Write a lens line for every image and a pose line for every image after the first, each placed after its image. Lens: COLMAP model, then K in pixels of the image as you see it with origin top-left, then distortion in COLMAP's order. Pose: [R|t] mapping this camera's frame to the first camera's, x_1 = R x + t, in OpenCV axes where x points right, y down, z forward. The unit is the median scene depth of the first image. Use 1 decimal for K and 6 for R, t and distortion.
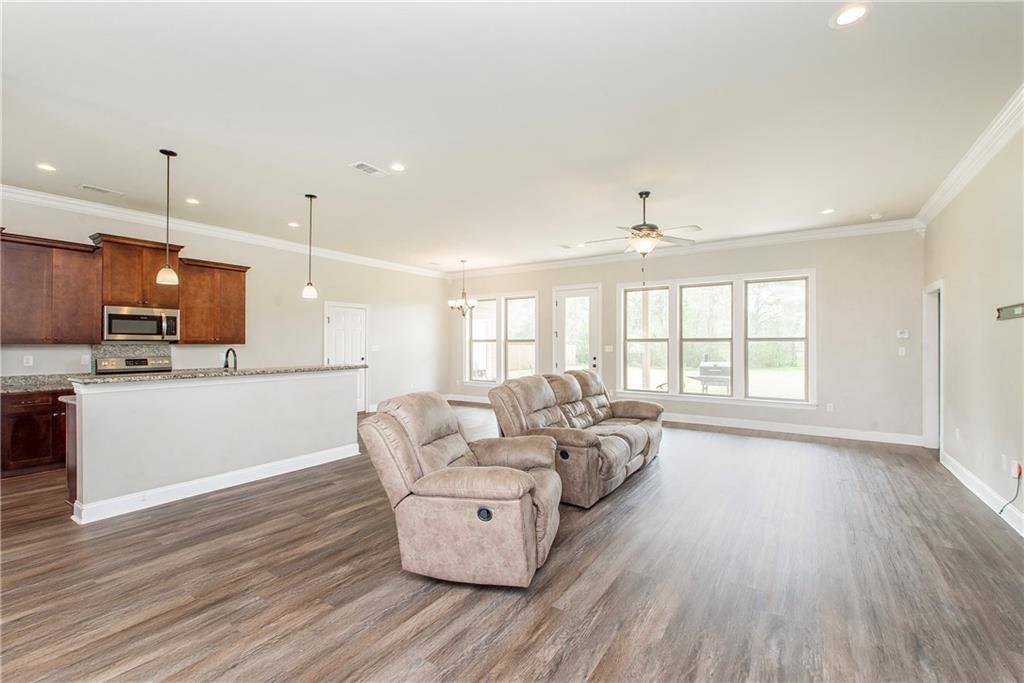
lens RADIAL K [[464.8, 0, 512.0], [0, 464.8, 341.5], [0, 0, 1]] dist [-0.001458, -0.000634]
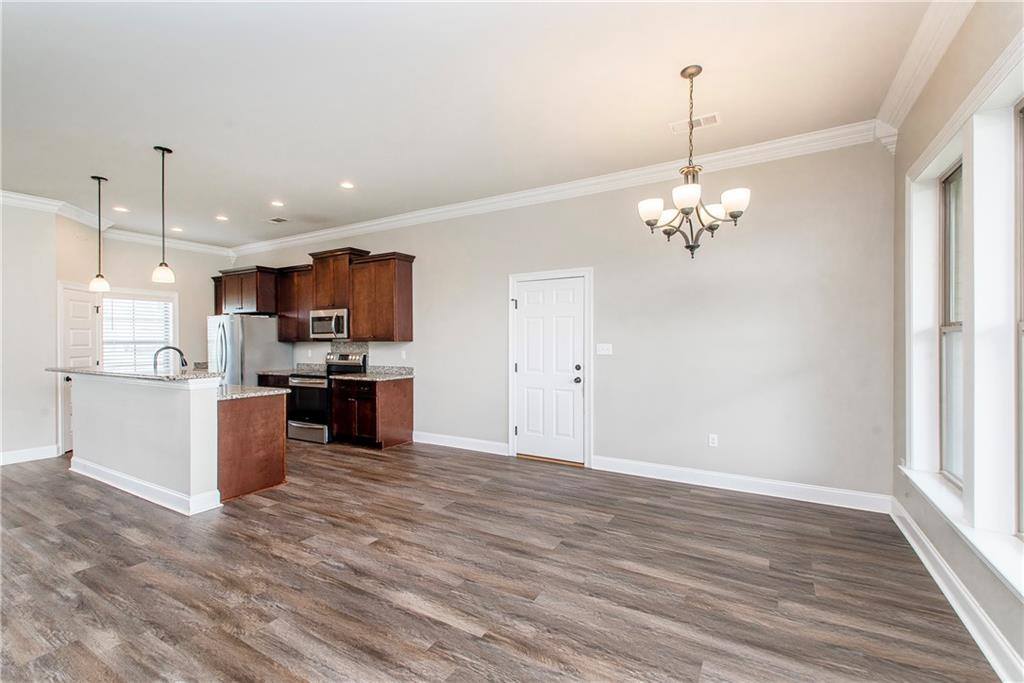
lens RADIAL K [[433.4, 0, 534.8], [0, 433.4, 340.6], [0, 0, 1]] dist [0.010722, -0.000434]
pose [[0.077402, 0.001289, -0.996999, 0.297073], [0.010506, 0.999943, 0.002109, 0.005920], [0.996945, -0.010638, 0.077384, 1.347974]]
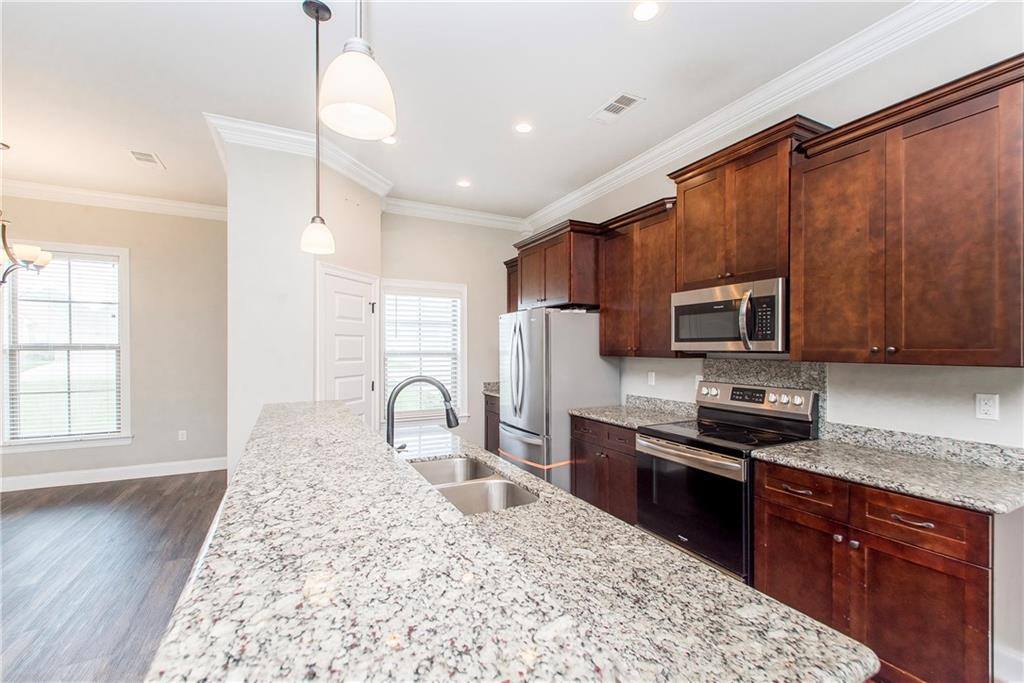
lens RADIAL K [[438.7, 0, 520.3], [0, 438.7, 351.8], [0, 0, 1]] dist [-0.000491, -0.000427]
pose [[-0.492592, 0.004667, -0.870248, -0.263076], [0.002372, 0.999989, 0.004020, -0.004747], [0.870257, -0.000084, -0.492597, 0.988824]]
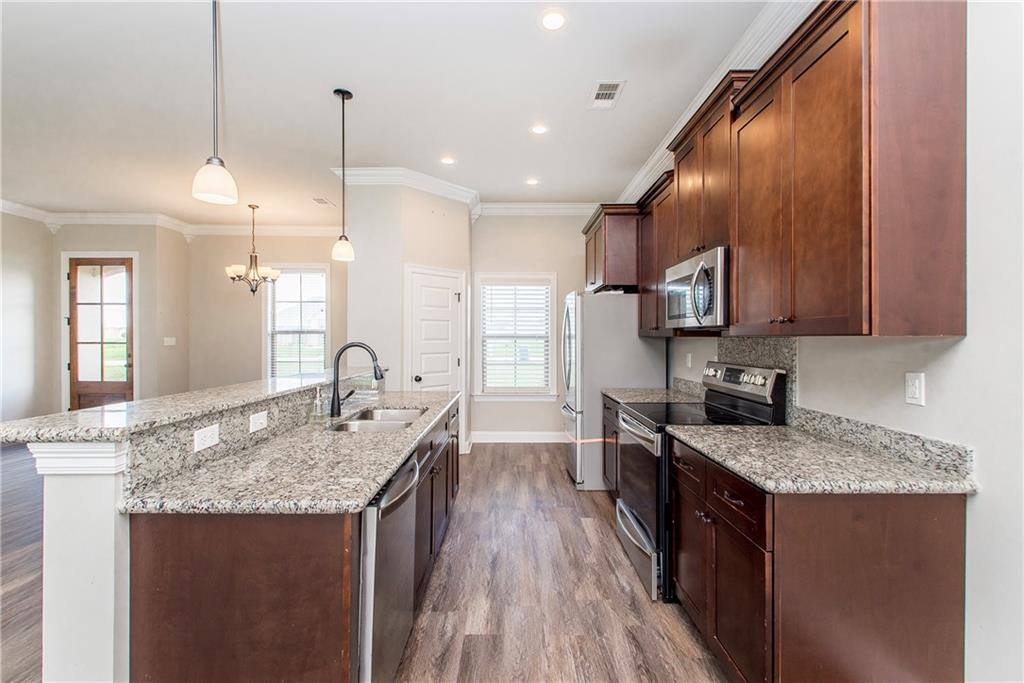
lens RADIAL K [[450.9, 0, 512.0], [0, 450.9, 341.5], [0, 0, 1]] dist [-0.000604, -0.000530]
pose [[-0.840558, 0.001727, -0.541719, -0.367981], [0.000143, 0.999996, 0.002967, 0.009123], [0.541722, 0.002416, -0.840555, 1.218935]]
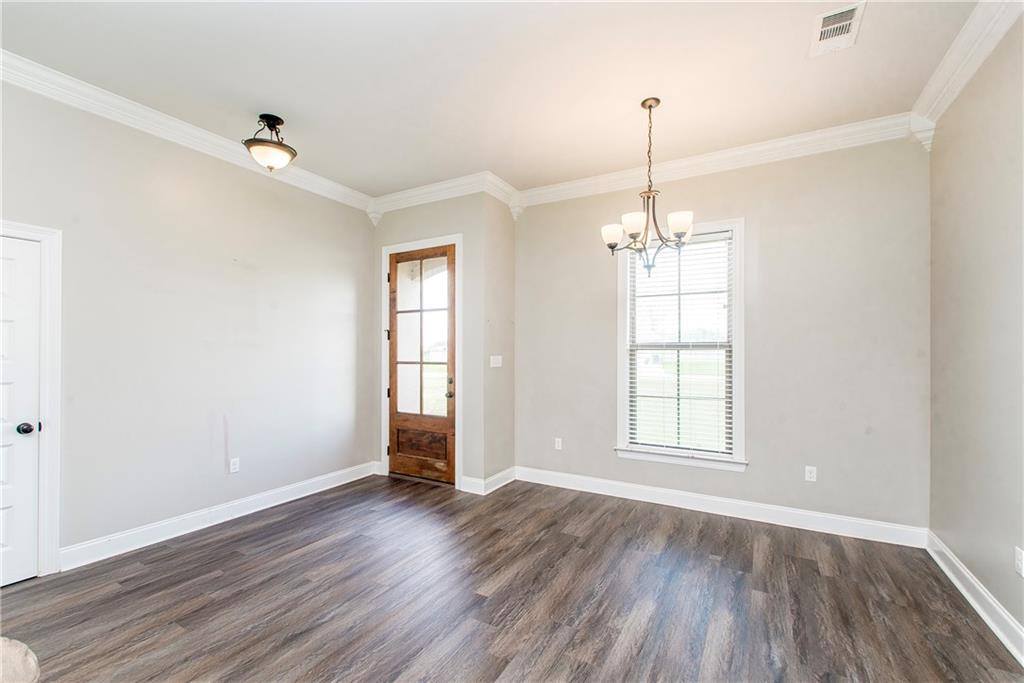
lens RADIAL K [[428.1, 0, 489.3], [0, 428.1, 351.6], [0, 0, 1]] dist [0.000801, 0.000046]
pose [[-0.999783, -0.002202, -0.020737, -0.241932], [-0.002039, 0.999967, -0.007888, 0.001722], [0.020754, -0.007844, -0.999754, 0.593629]]
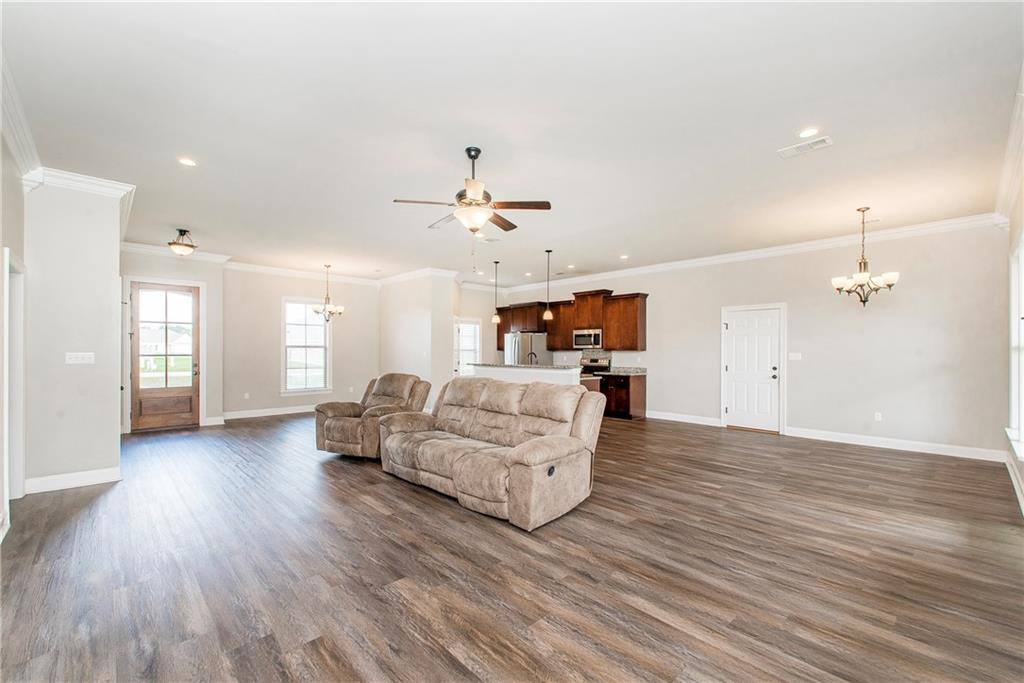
lens RADIAL K [[439.6, 0, 546.1], [0, 439.6, 347.2], [0, 0, 1]] dist [0.002810, 0.000184]
pose [[-0.184103, -0.008130, -0.982873, 0.824035], [0.003645, 0.999953, -0.008954, 0.007279], [0.982900, -0.005231, -0.184064, 1.091738]]
